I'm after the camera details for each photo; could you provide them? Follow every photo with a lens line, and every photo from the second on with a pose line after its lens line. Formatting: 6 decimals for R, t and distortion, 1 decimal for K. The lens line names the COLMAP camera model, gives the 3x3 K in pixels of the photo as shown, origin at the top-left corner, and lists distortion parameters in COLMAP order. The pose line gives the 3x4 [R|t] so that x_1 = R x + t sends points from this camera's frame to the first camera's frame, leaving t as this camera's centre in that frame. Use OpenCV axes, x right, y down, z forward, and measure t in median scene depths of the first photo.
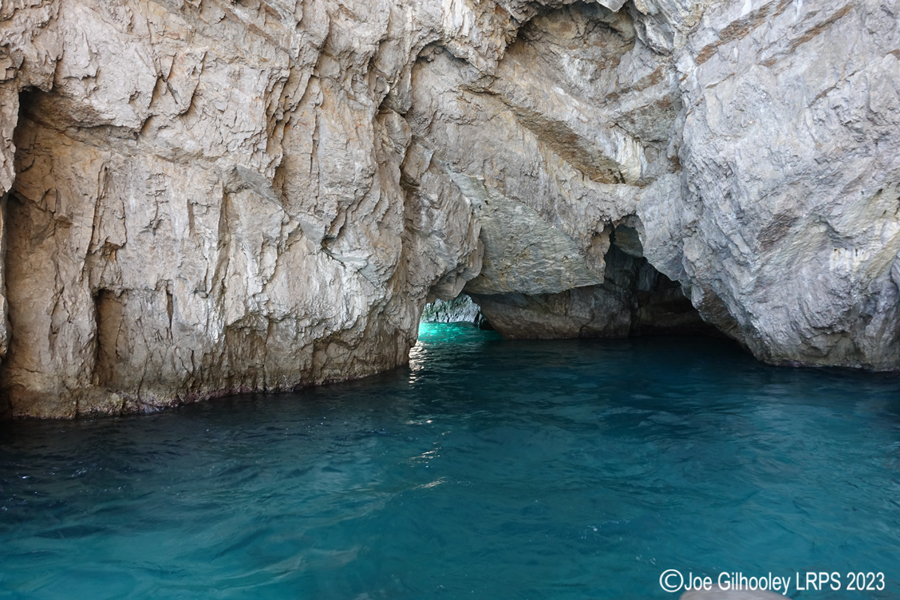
lens RADIAL K [[689.6, 0, 450.0], [0, 689.6, 300.0], [0, 0, 1]] dist [0.010383, -0.006870]
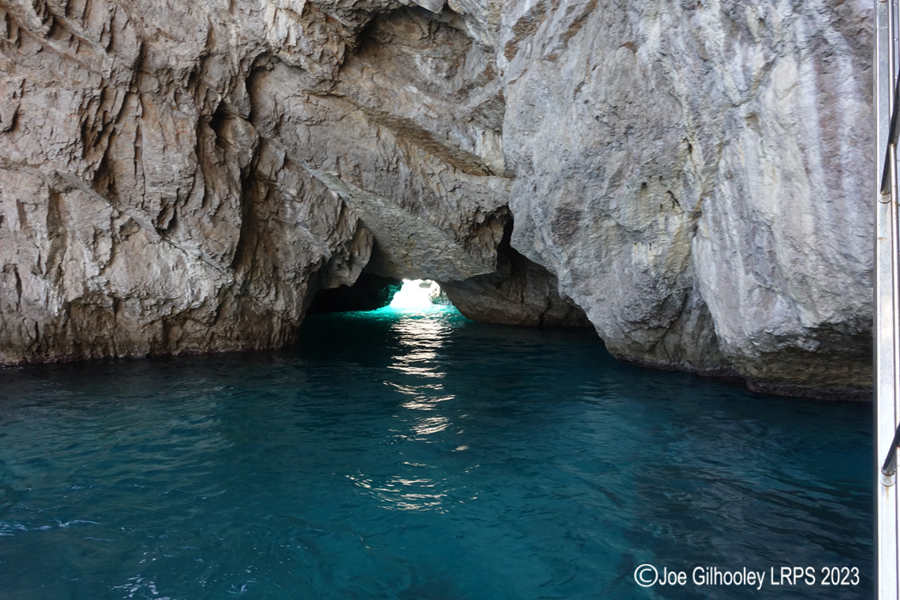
lens RADIAL K [[689.6, 0, 450.0], [0, 689.6, 300.0], [0, 0, 1]] dist [0.010383, -0.006870]
pose [[0.971352, 0.028495, -0.235930, 0.545797], [-0.022505, 0.999353, 0.028046, -0.014031], [0.236577, -0.021933, 0.971365, -0.020781]]
